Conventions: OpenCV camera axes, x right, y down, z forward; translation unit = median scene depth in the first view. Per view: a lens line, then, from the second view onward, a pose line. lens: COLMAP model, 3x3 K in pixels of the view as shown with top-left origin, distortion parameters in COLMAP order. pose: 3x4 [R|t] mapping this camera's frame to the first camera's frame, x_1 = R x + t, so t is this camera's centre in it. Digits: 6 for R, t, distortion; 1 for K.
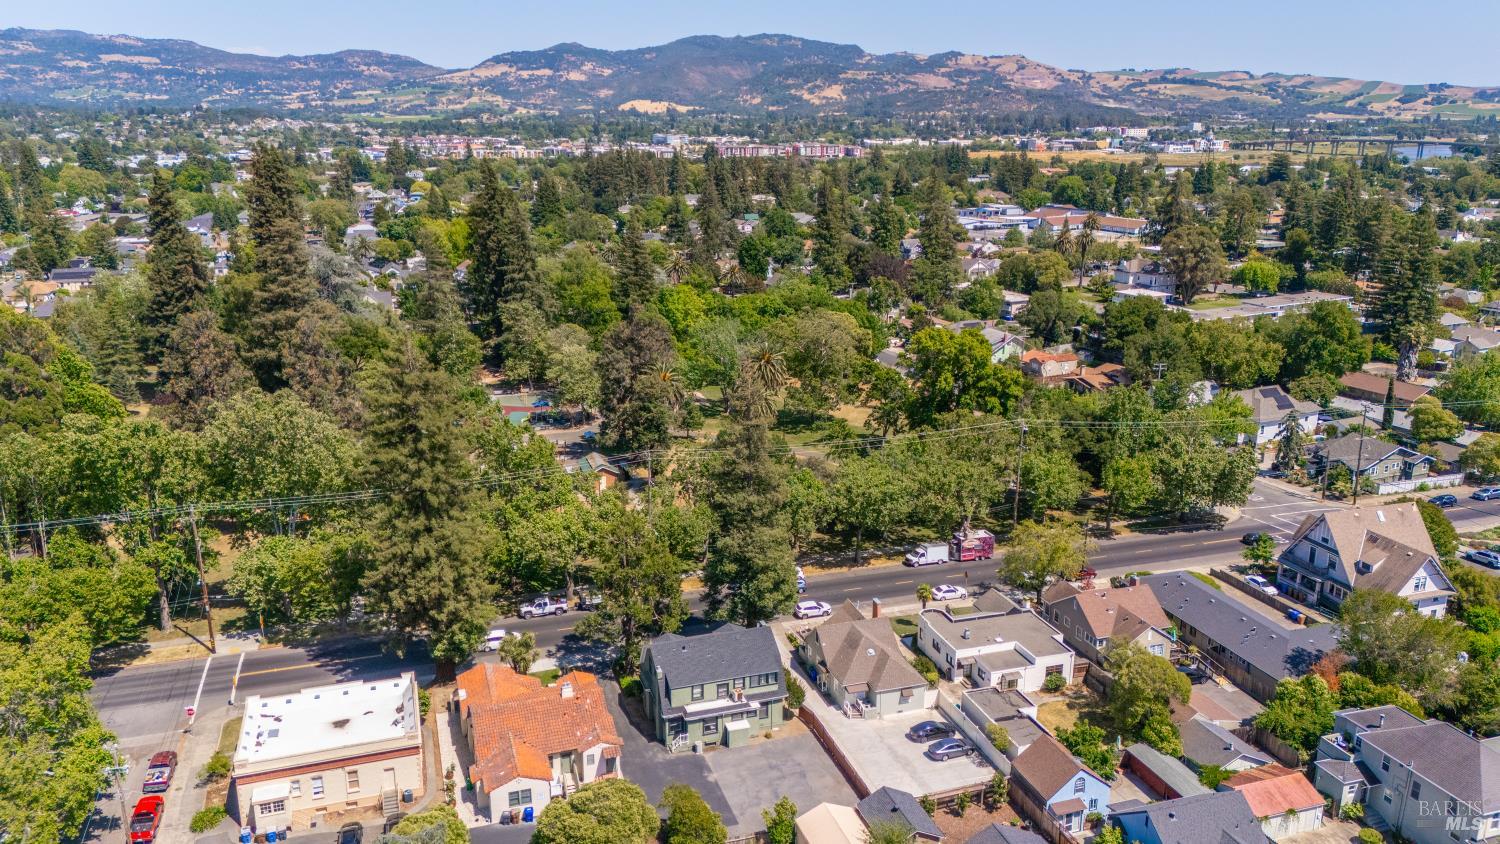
lens RADIAL K [[1096.7, 0, 750.0], [0, 1096.7, 422.0], [0, 0, 1]] dist [0.105769, -0.129250]
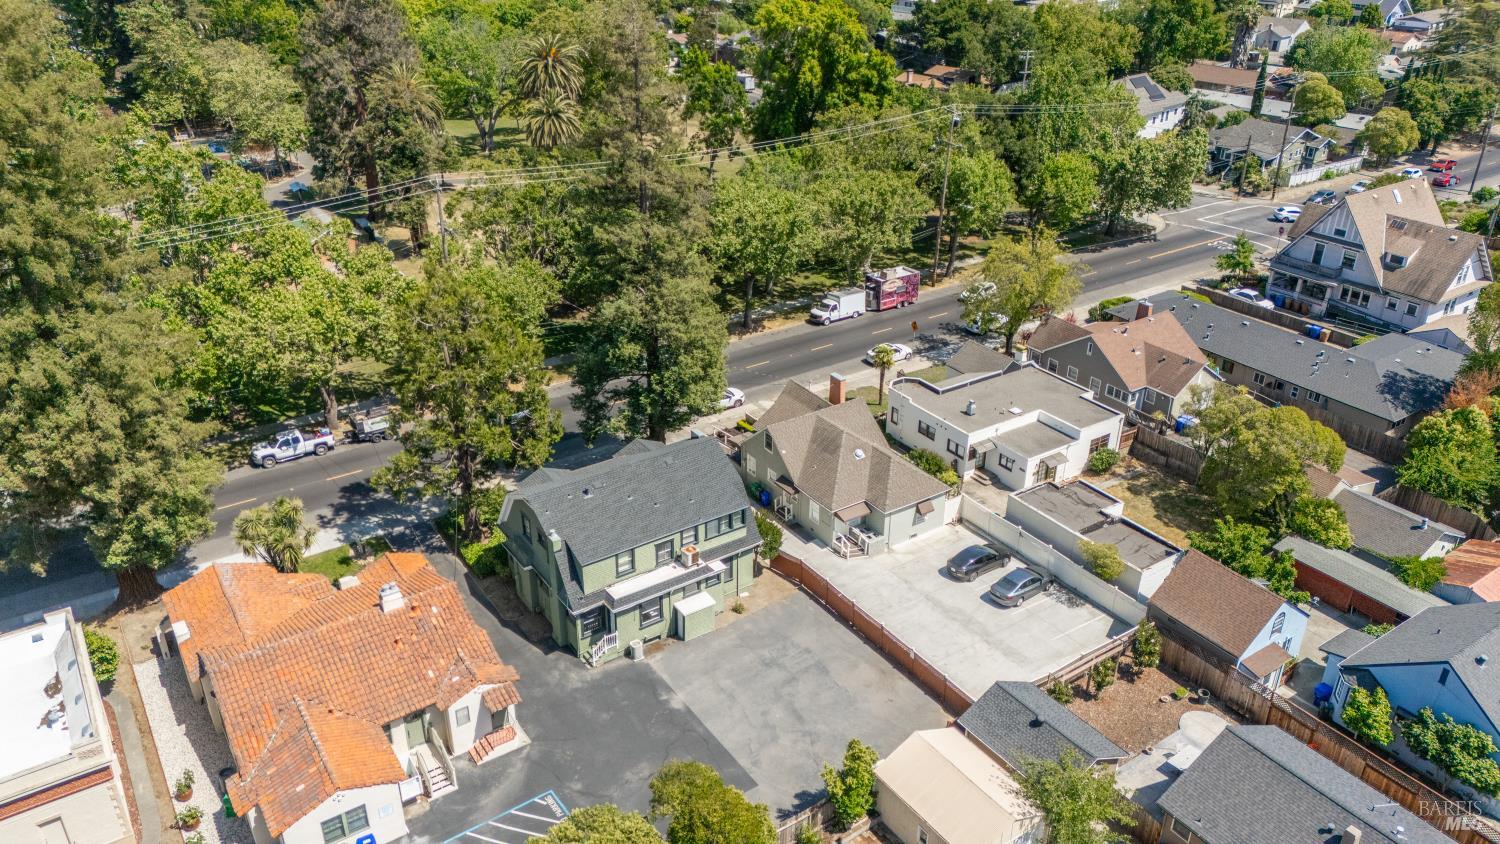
lens RADIAL K [[1096.7, 0, 750.0], [0, 1096.7, 422.0], [0, 0, 1]] dist [0.105769, -0.129250]
pose [[0.962384, -0.121062, 0.243232, -0.104676], [0.069623, 0.975236, 0.209925, 0.048876], [-0.262622, -0.185093, 0.946979, 0.399212]]
